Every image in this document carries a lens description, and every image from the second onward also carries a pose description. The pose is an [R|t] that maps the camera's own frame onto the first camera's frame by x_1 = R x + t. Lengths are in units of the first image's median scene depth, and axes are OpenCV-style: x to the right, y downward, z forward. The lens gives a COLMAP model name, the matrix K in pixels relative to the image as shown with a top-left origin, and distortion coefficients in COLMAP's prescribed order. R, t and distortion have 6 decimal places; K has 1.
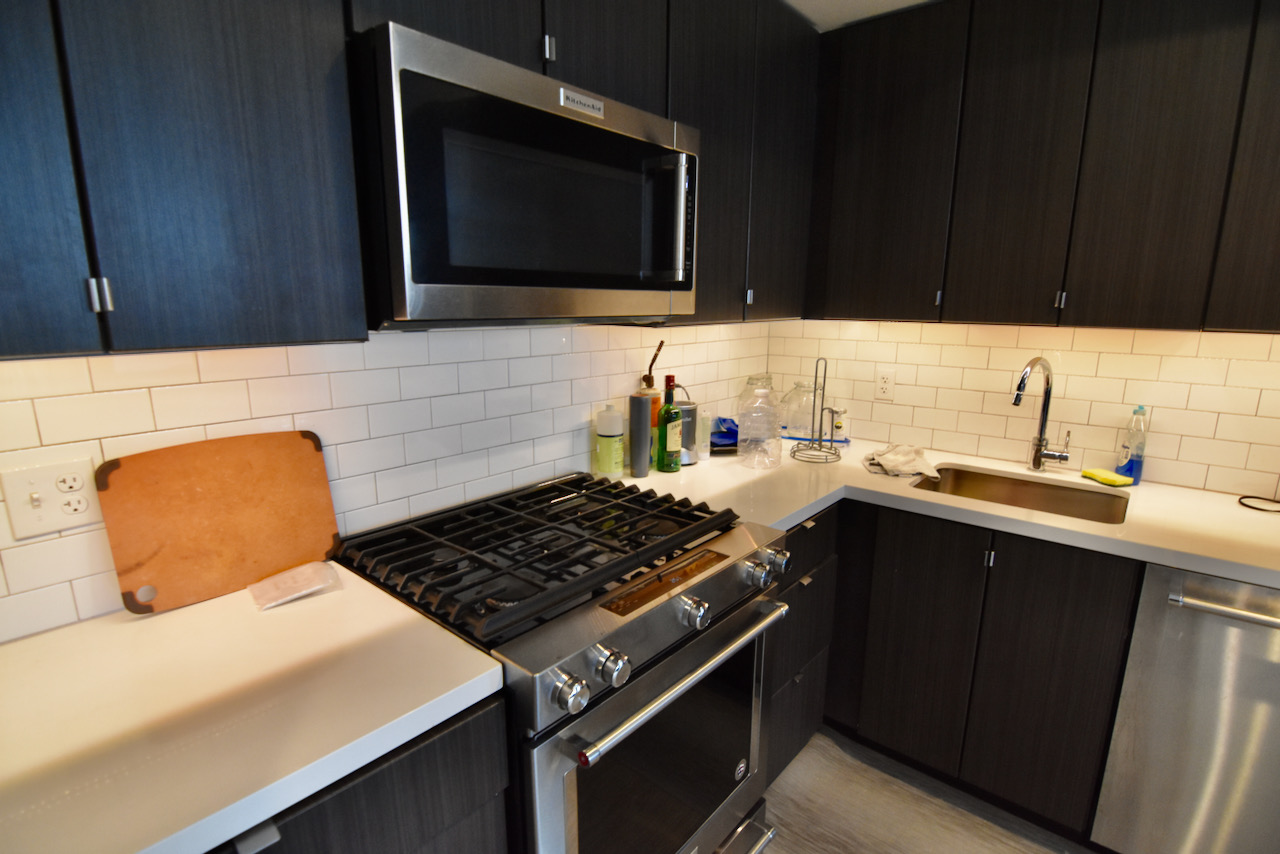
lens RADIAL K [[622.4, 0, 633.2], [0, 622.4, 435.9], [0, 0, 1]] dist [-0.008839, -0.008906]
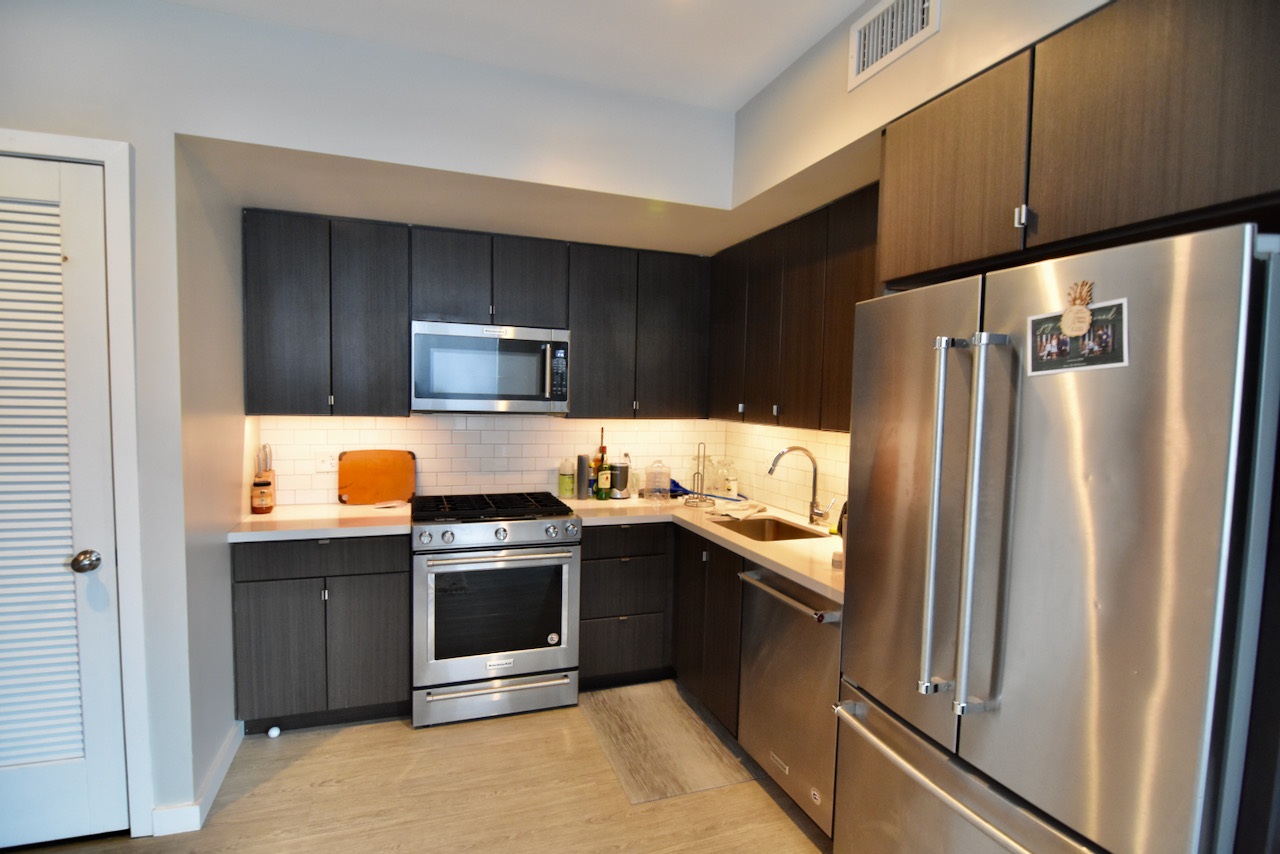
lens RADIAL K [[622.4, 0, 634.1], [0, 622.4, 434.4], [0, 0, 1]] dist [-0.008839, -0.008906]
pose [[0.871558, 0.046557, -0.488078, 1.463747], [-0.124390, 0.983908, -0.128269, 0.131127], [0.474252, 0.172506, 0.863323, -0.766593]]
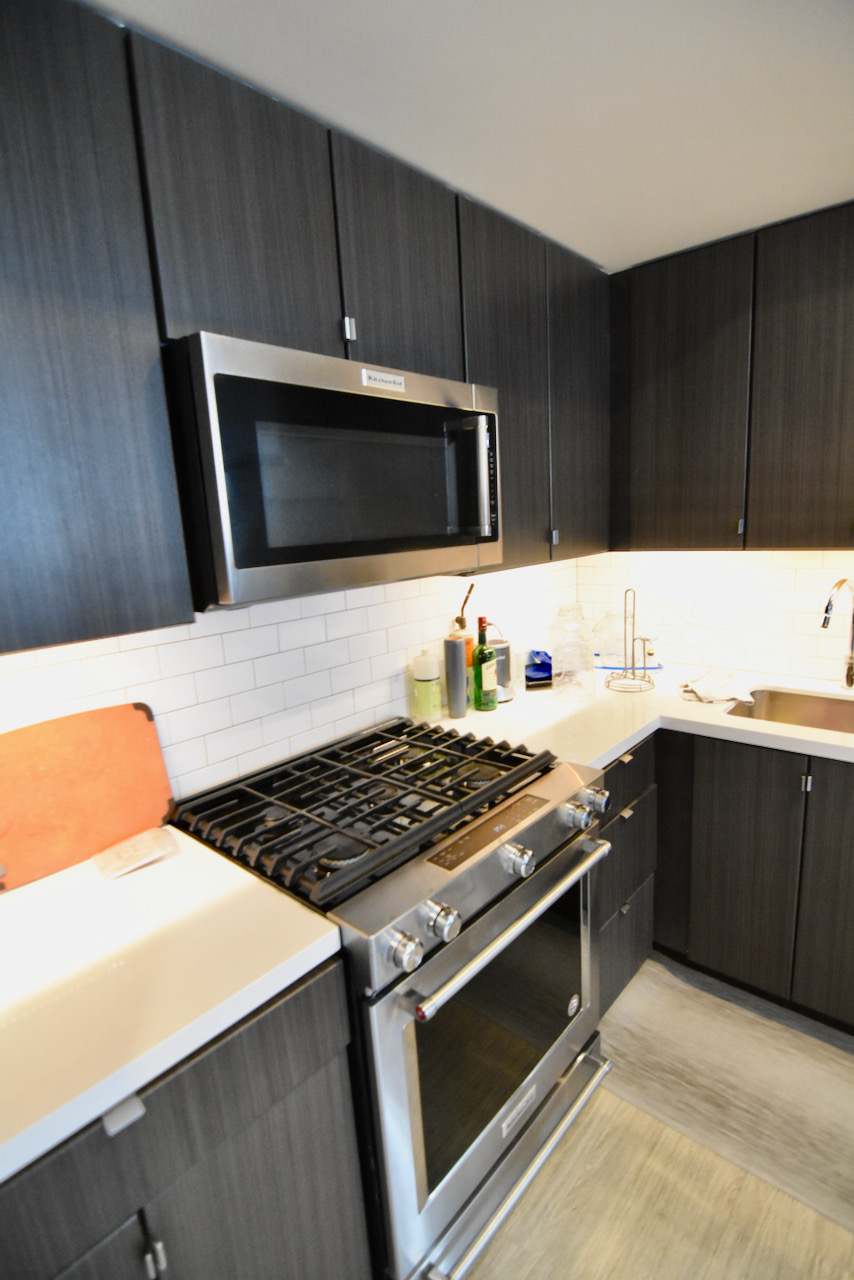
lens RADIAL K [[622.4, 0, 435.2], [0, 622.4, 644.4], [0, 0, 1]] dist [-0.008839, -0.008906]
pose [[0.998193, -0.056719, -0.019825, 0.000138], [0.056413, 0.998285, -0.015652, -0.057579], [0.020678, 0.014505, 0.999681, -0.036581]]
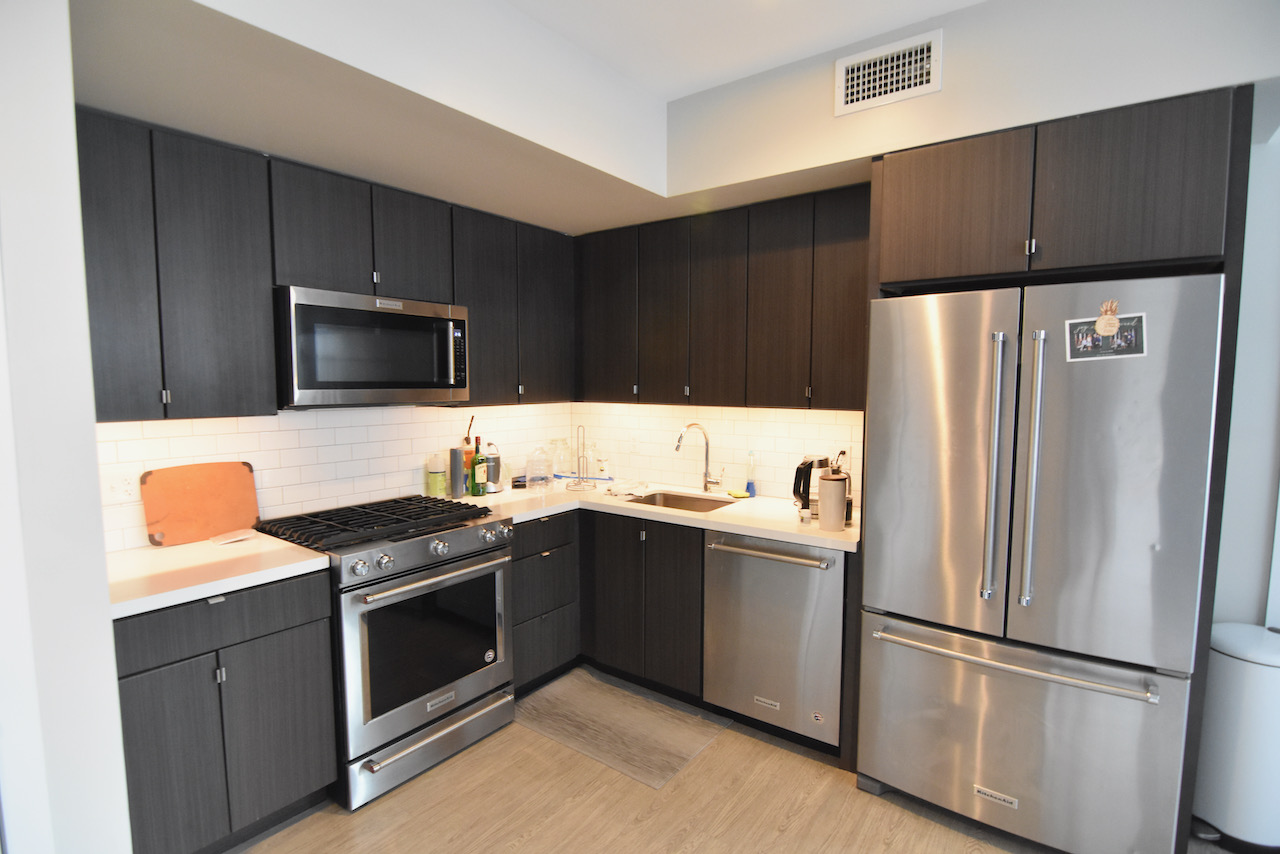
lens RADIAL K [[622.4, 0, 633.9], [0, 622.4, 430.5], [0, 0, 1]] dist [-0.008839, -0.008906]
pose [[0.997274, -0.007850, 0.073364, 0.500945], [0.017557, 0.991010, -0.132633, 0.160603], [-0.071663, 0.133559, 0.988446, -0.934690]]
